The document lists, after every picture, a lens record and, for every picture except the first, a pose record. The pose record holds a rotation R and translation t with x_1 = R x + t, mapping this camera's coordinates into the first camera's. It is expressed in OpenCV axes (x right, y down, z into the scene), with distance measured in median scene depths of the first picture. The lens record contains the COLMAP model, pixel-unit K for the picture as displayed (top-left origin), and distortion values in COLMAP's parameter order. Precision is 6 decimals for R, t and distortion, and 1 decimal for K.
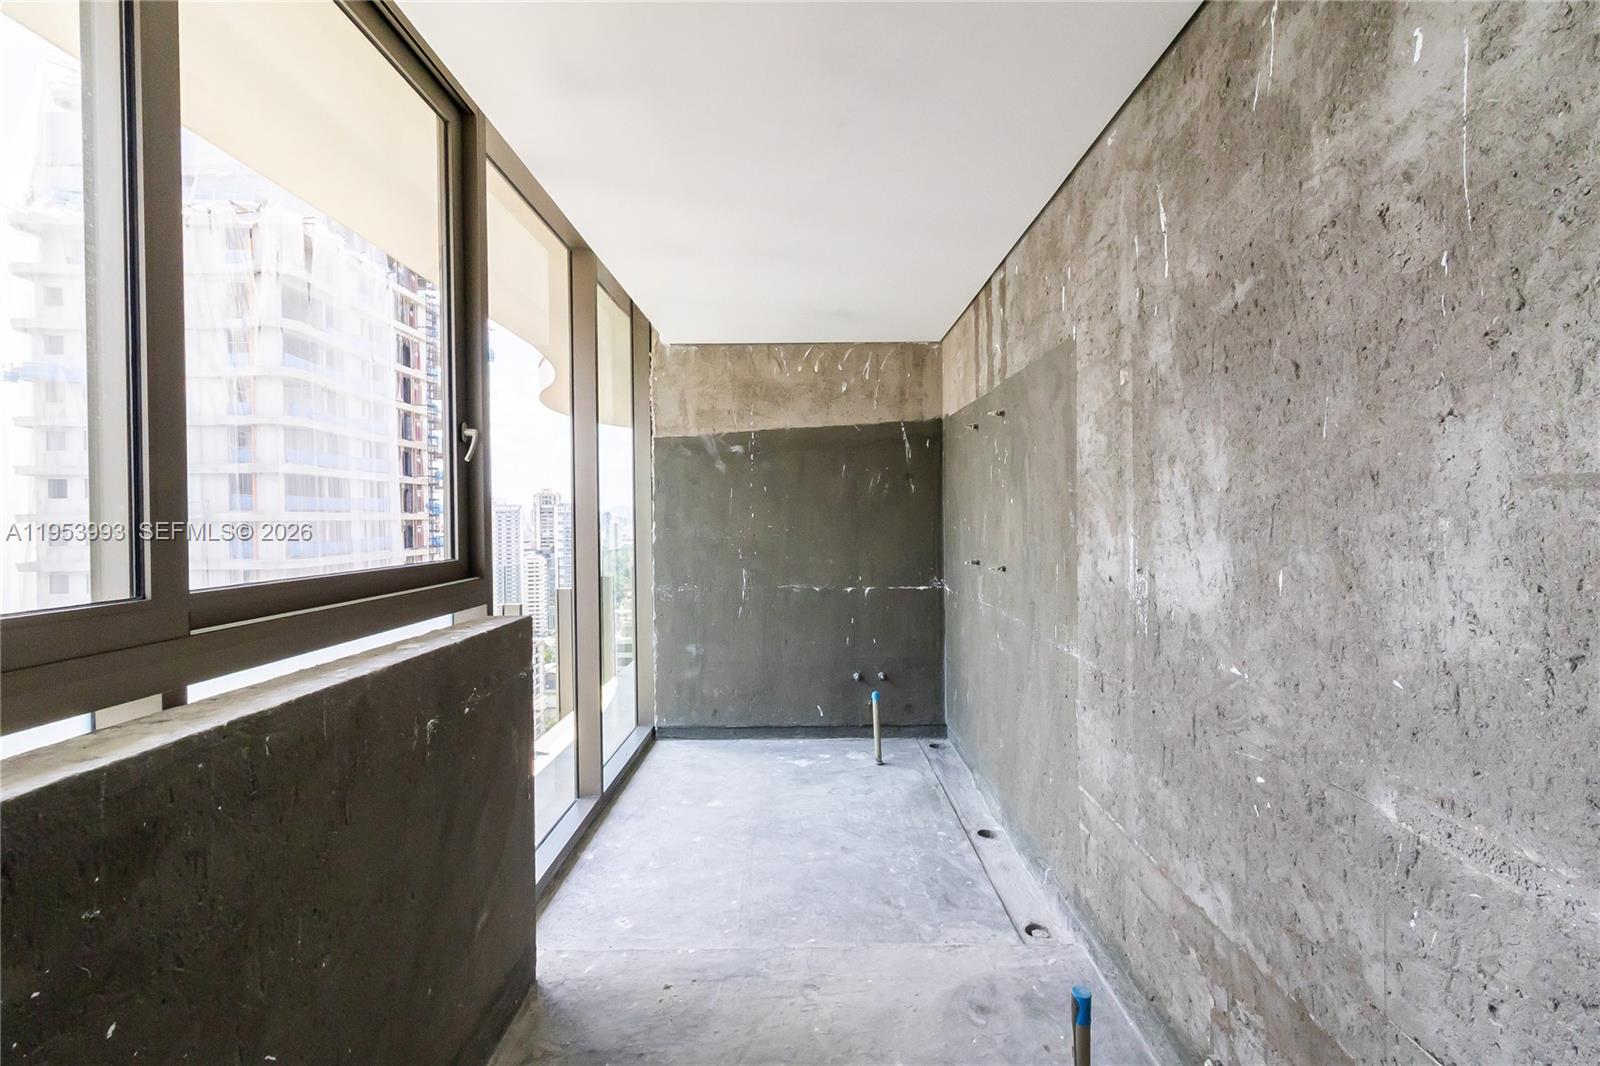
lens RADIAL K [[744.5, 0, 817.6], [0, 744.5, 524.1], [0, 0, 1]] dist [0.004755, 0.000308]
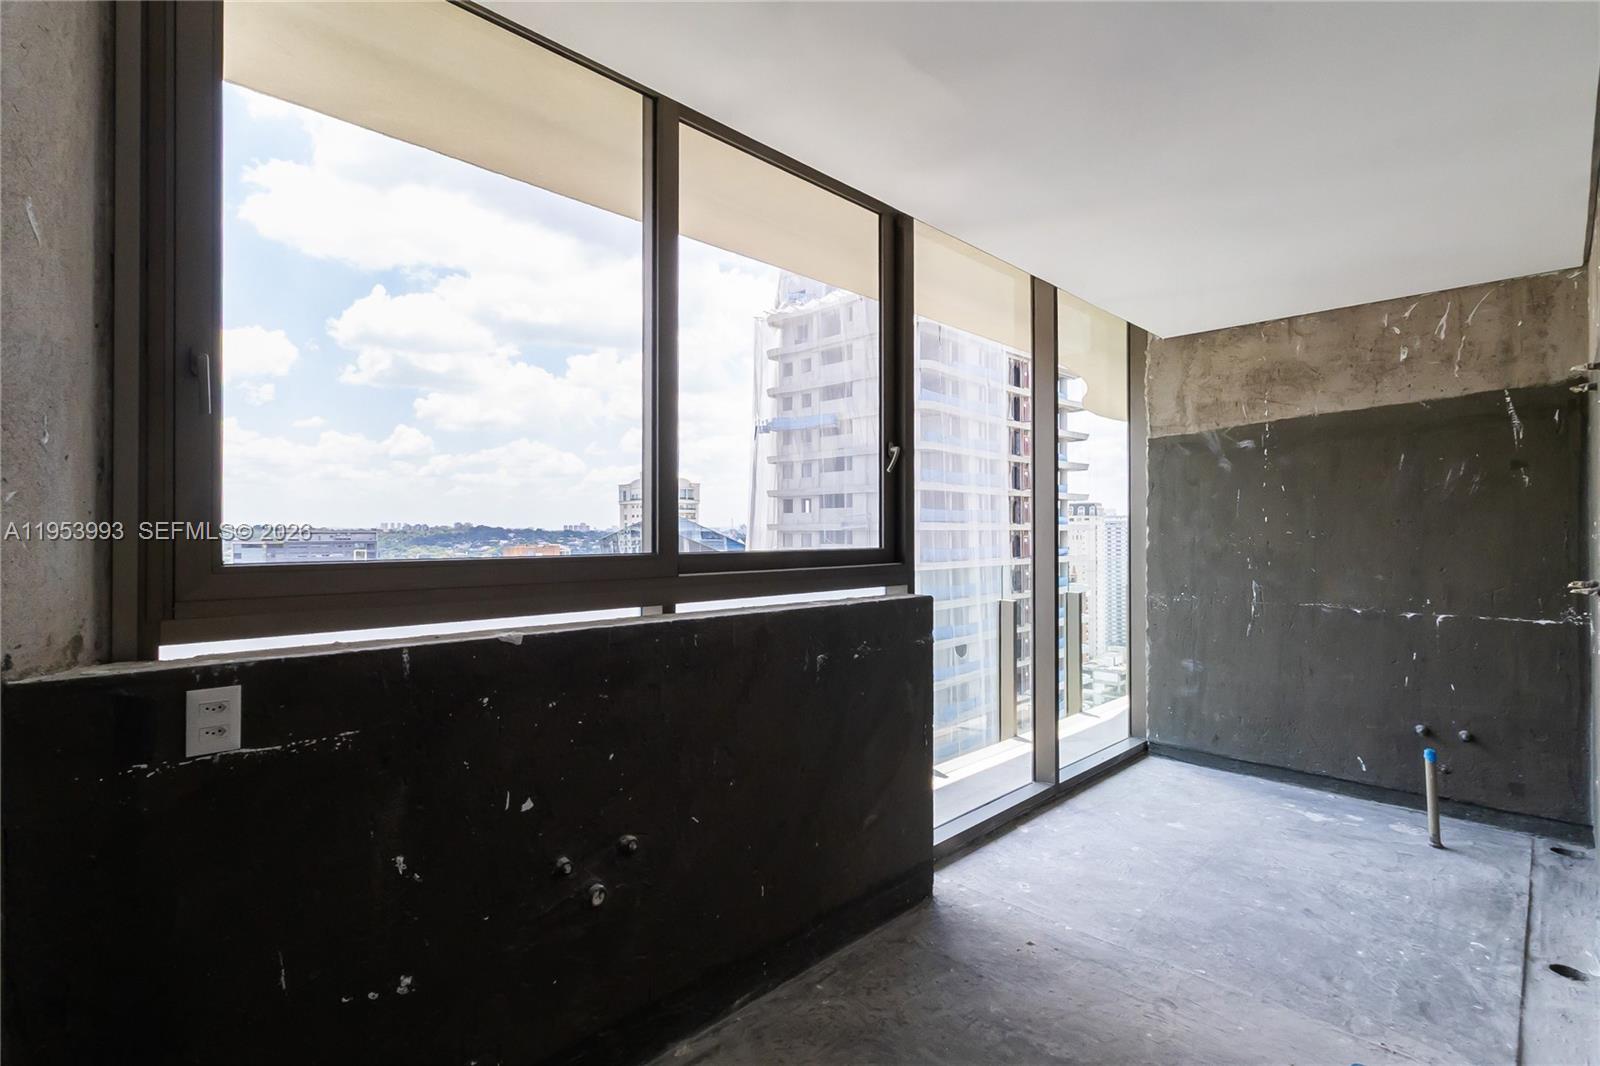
lens RADIAL K [[763.3, 0, 776.4], [0, 763.3, 527.2], [0, 0, 1]] dist [0.002166, -0.000049]
pose [[0.688757, 0.005529, -0.724971, 0.164428], [-0.013570, 0.999894, -0.005267, 0.009665], [0.724865, 0.013466, 0.688759, -0.023604]]
